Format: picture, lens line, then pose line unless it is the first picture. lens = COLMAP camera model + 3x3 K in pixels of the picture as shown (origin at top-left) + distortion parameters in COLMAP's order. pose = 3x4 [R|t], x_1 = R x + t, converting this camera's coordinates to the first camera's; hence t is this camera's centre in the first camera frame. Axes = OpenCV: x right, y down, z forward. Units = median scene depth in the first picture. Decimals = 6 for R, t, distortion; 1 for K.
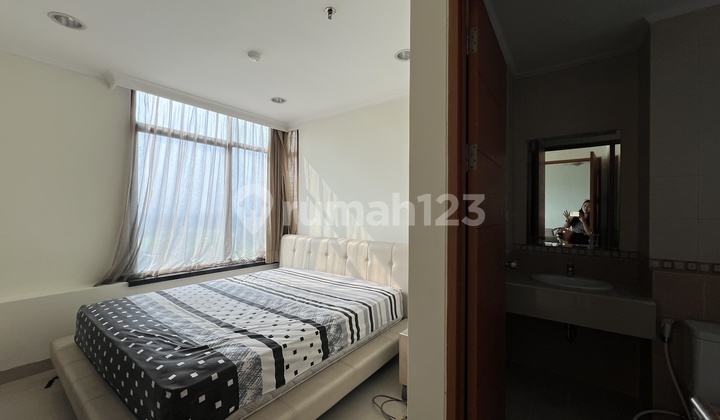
lens RADIAL K [[290.1, 0, 360.0], [0, 290.1, 210.0], [0, 0, 1]] dist [0.000630, 0.000056]
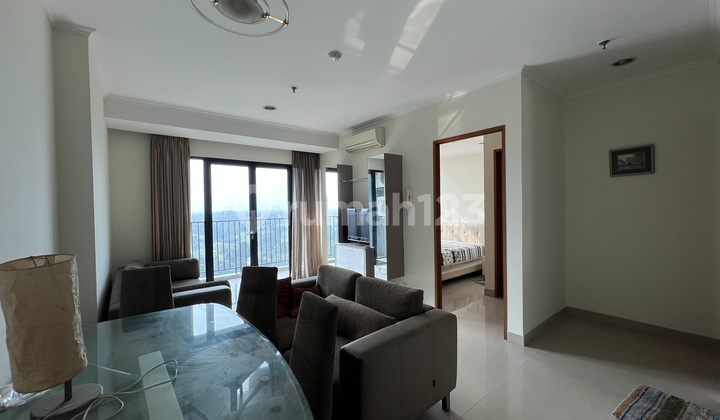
lens RADIAL K [[290.1, 0, 360.0], [0, 290.1, 210.0], [0, 0, 1]] dist [0.000630, 0.000056]
pose [[0.964871, -0.010581, -0.262512, -0.204118], [0.019465, 0.999322, 0.031263, -0.088004], [0.262004, -0.035275, 0.964422, -1.562529]]
